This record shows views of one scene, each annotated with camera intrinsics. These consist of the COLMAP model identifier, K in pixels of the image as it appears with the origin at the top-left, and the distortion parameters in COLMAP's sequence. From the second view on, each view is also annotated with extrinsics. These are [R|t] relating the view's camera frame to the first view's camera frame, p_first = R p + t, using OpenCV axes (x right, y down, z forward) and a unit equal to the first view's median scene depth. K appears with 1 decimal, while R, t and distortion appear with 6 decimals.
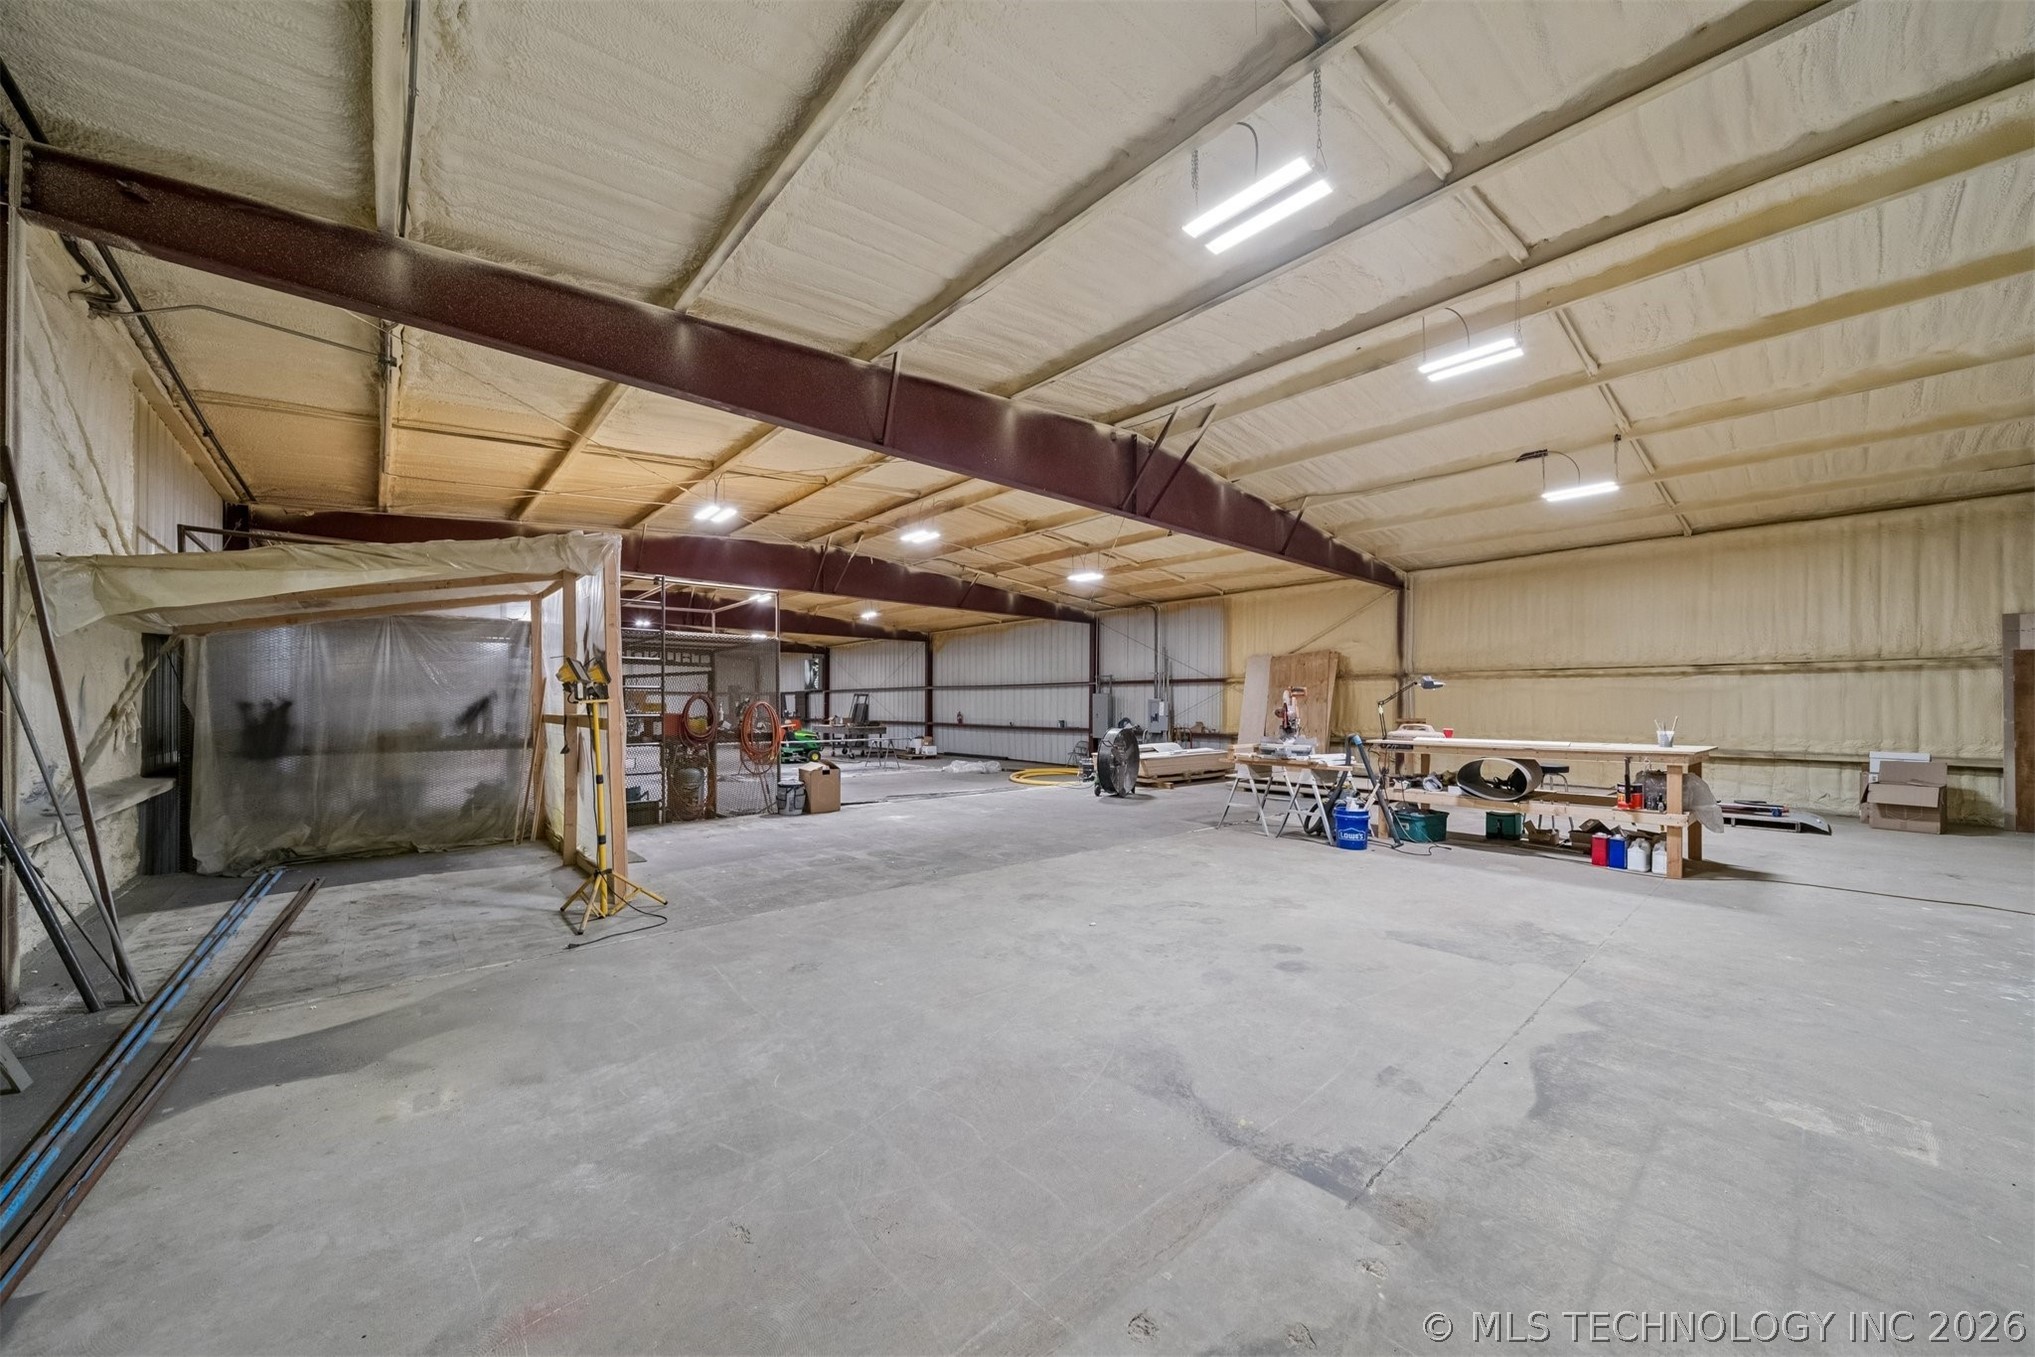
lens RADIAL K [[716.9, 0, 1020.7], [0, 716.9, 688.7], [0, 0, 1]] dist [-0.000690, -0.000730]
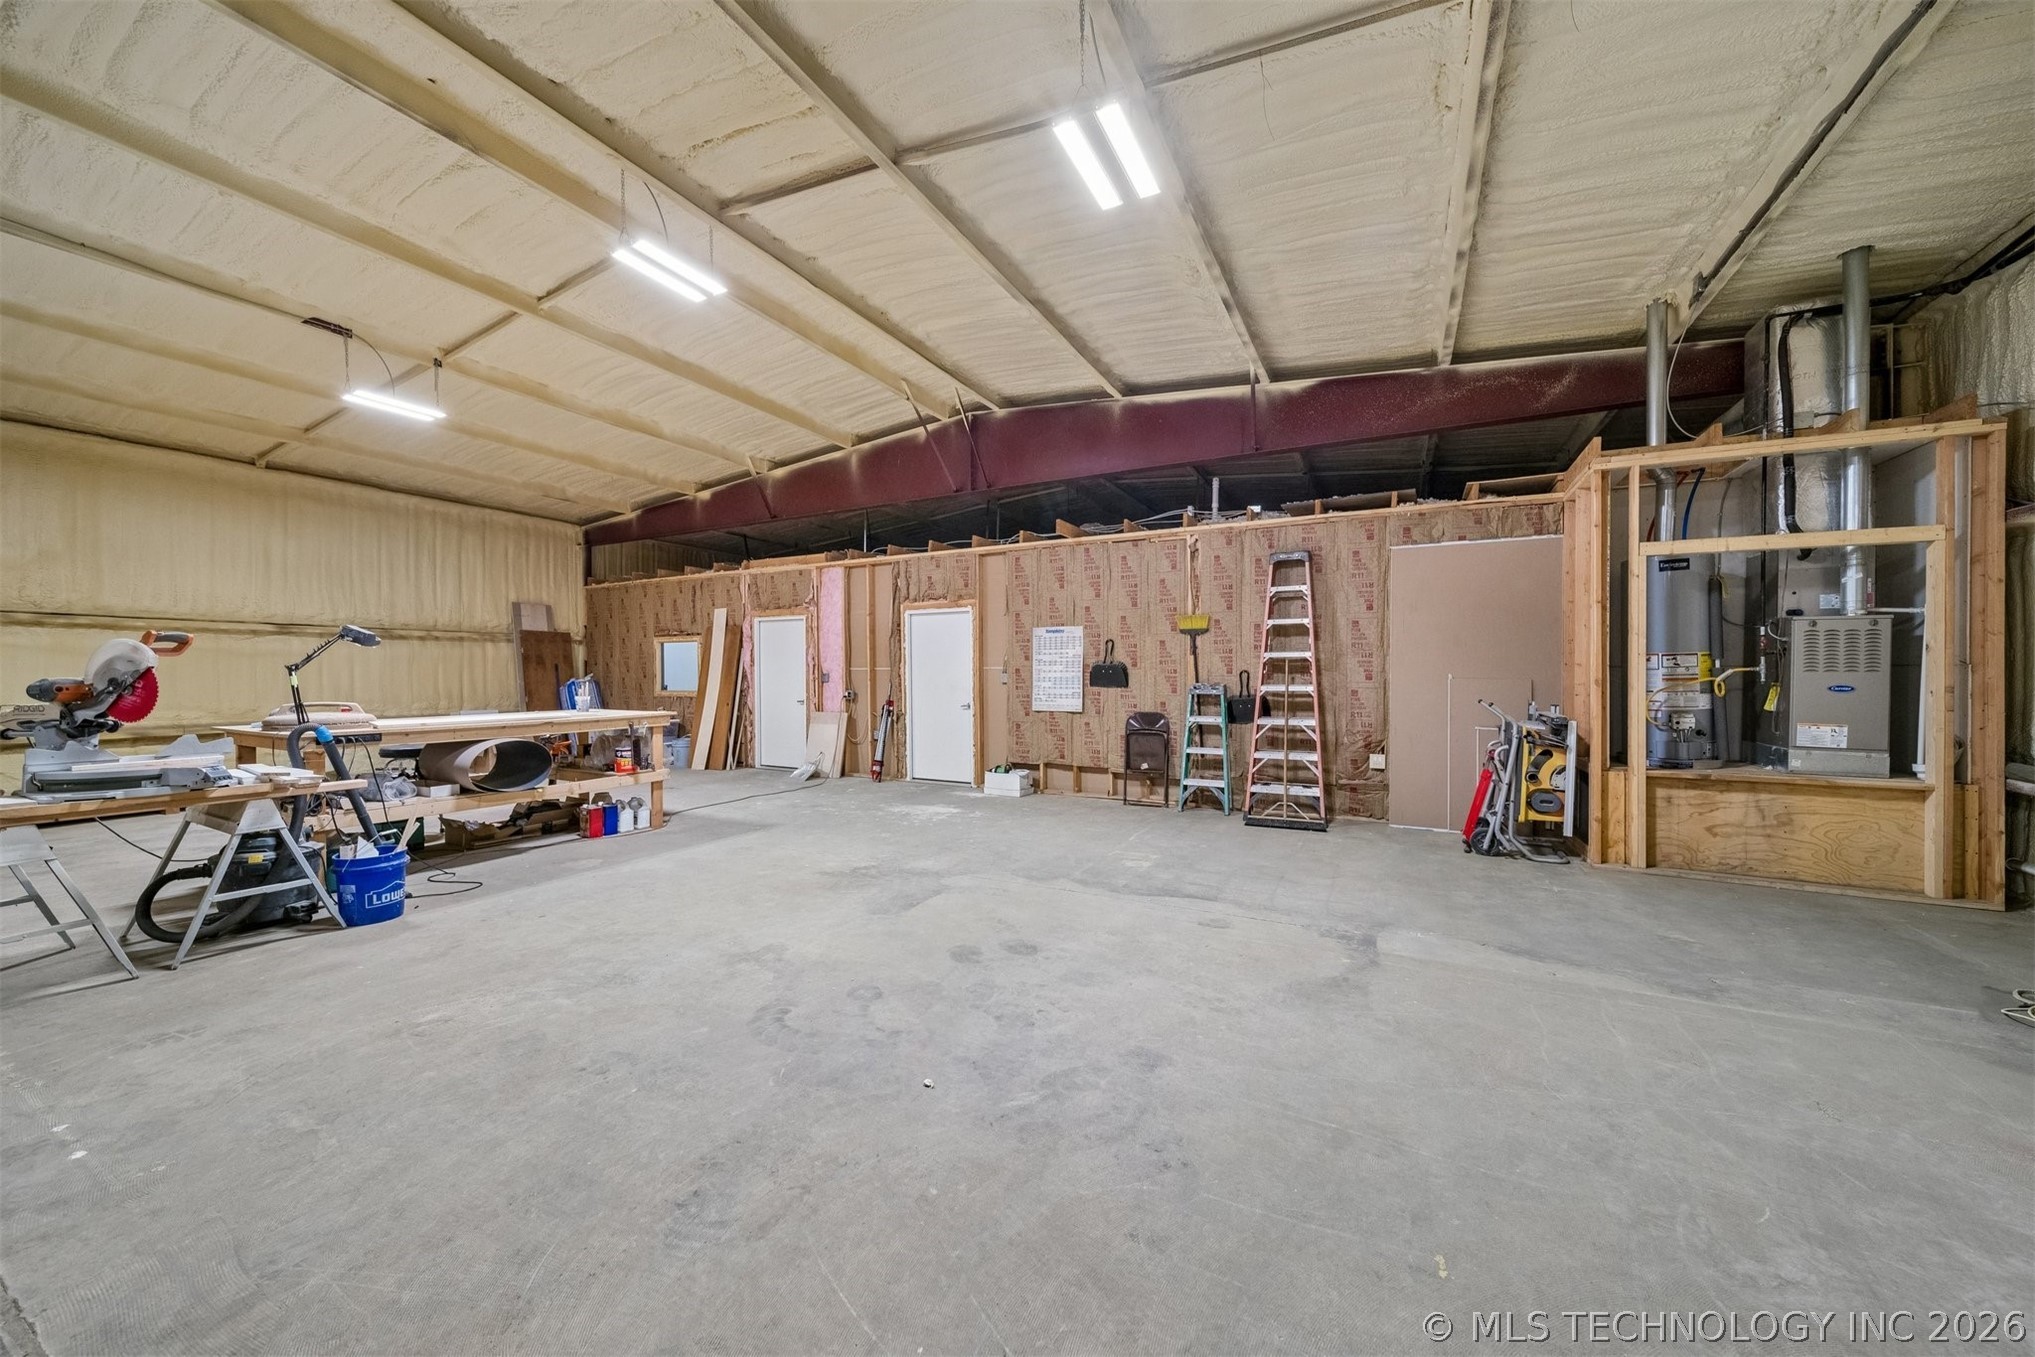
lens RADIAL K [[718.9, 0, 1020.5], [0, 718.9, 683.7], [0, 0, 1]] dist [0.000146, -0.000598]
pose [[-0.365257, -0.018549, 0.930722, -0.455327], [-0.023133, 0.999674, 0.010844, 0.023013], [-0.930619, -0.017570, -0.365567, 1.231922]]
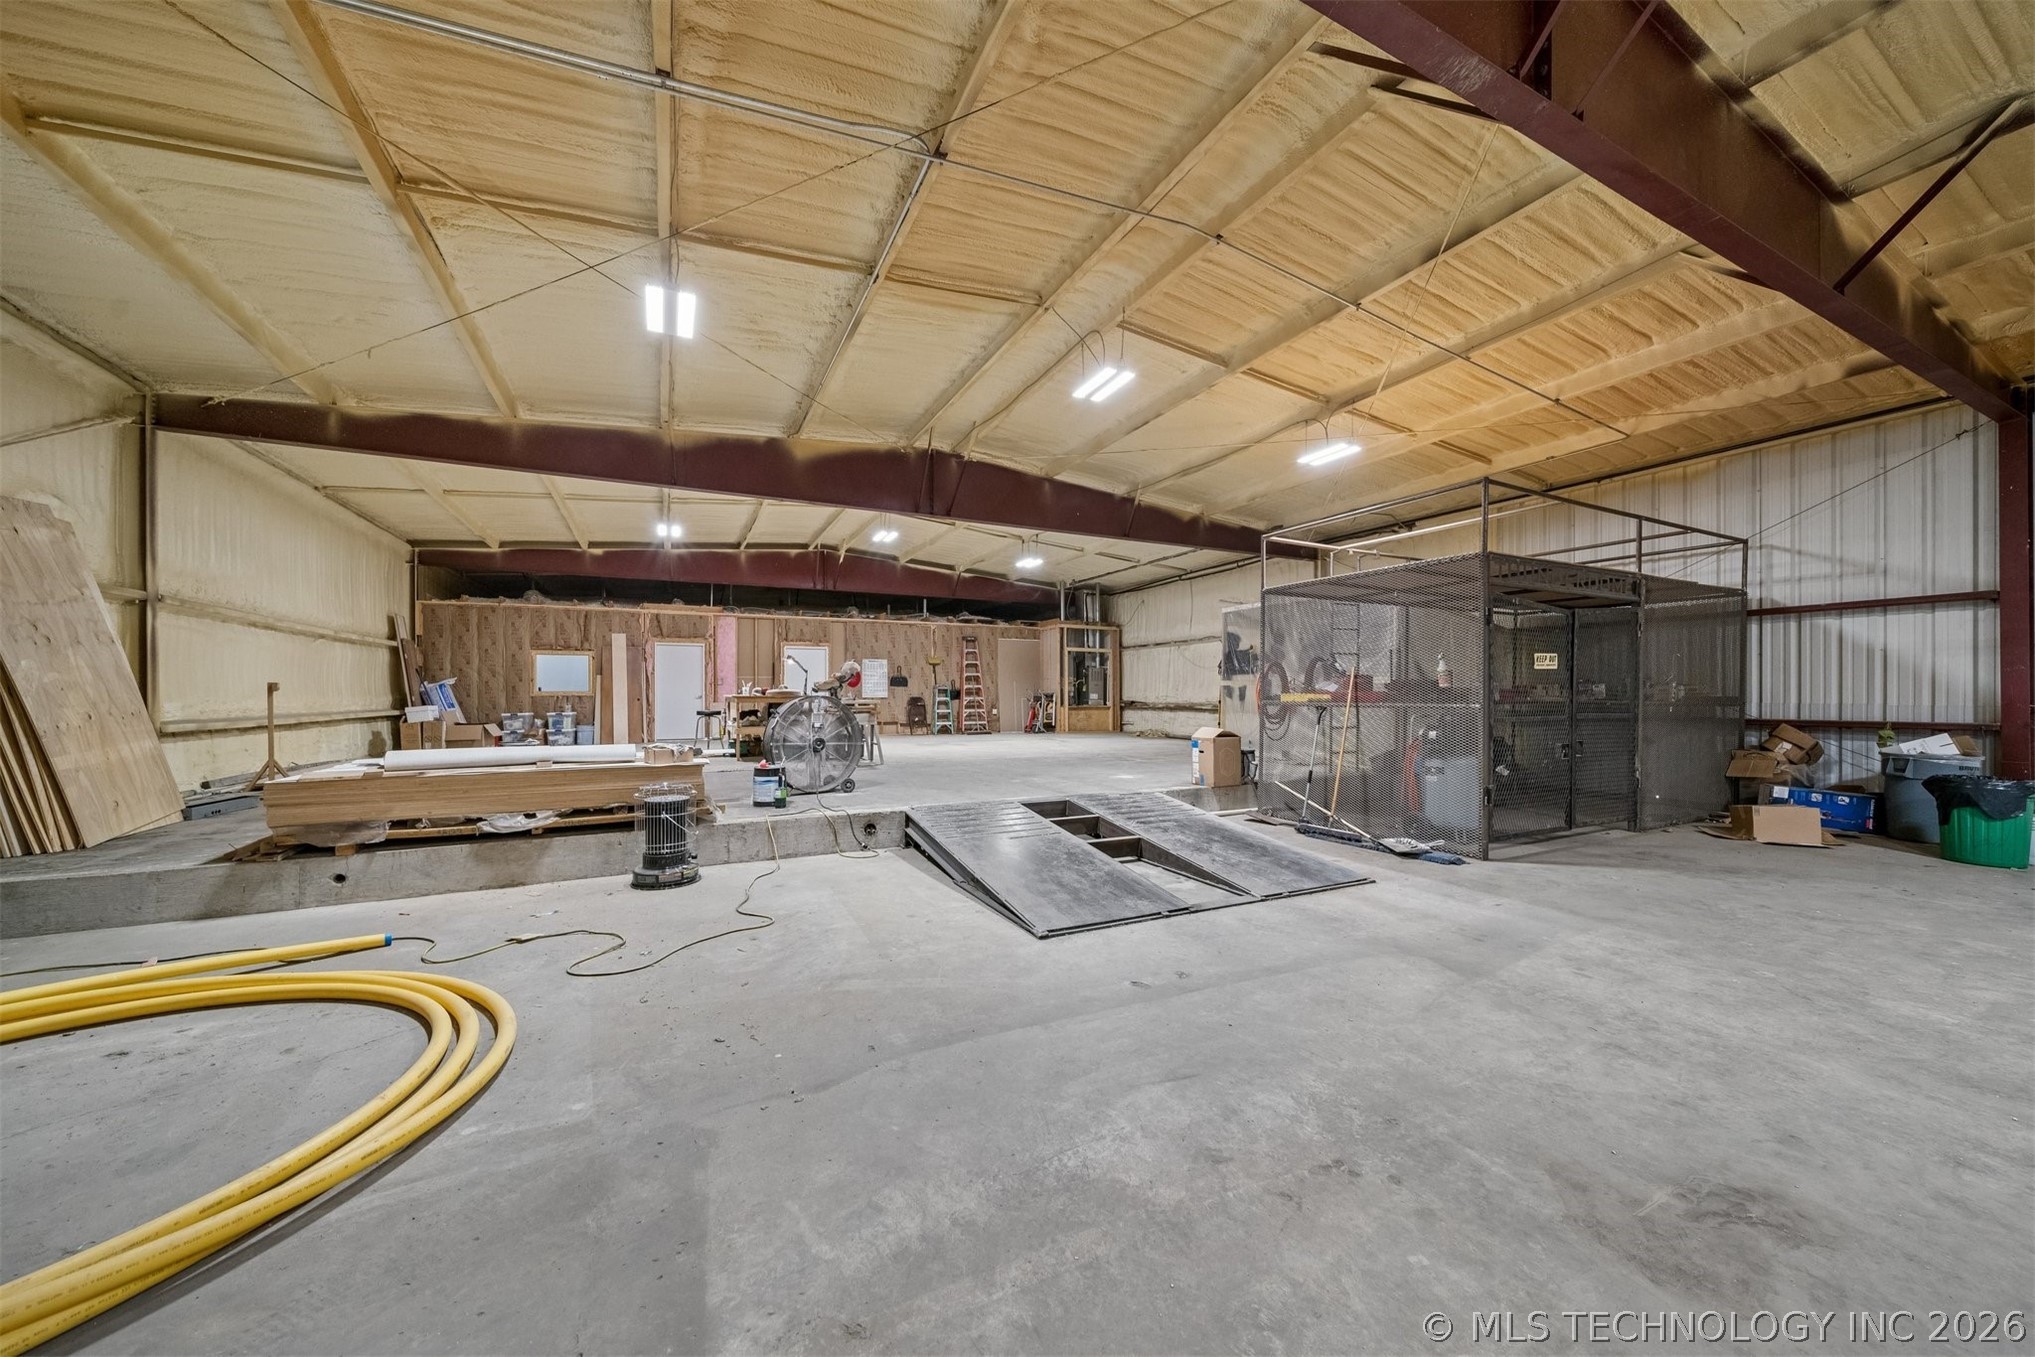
lens RADIAL K [[716.9, 0, 1020.7], [0, 716.9, 688.7], [0, 0, 1]] dist [-0.000690, -0.000730]
pose [[-0.966781, -0.006030, 0.255533, -0.610986], [-0.012508, 0.999640, -0.023737, 0.155528], [-0.255298, -0.026144, -0.966509, 4.378766]]
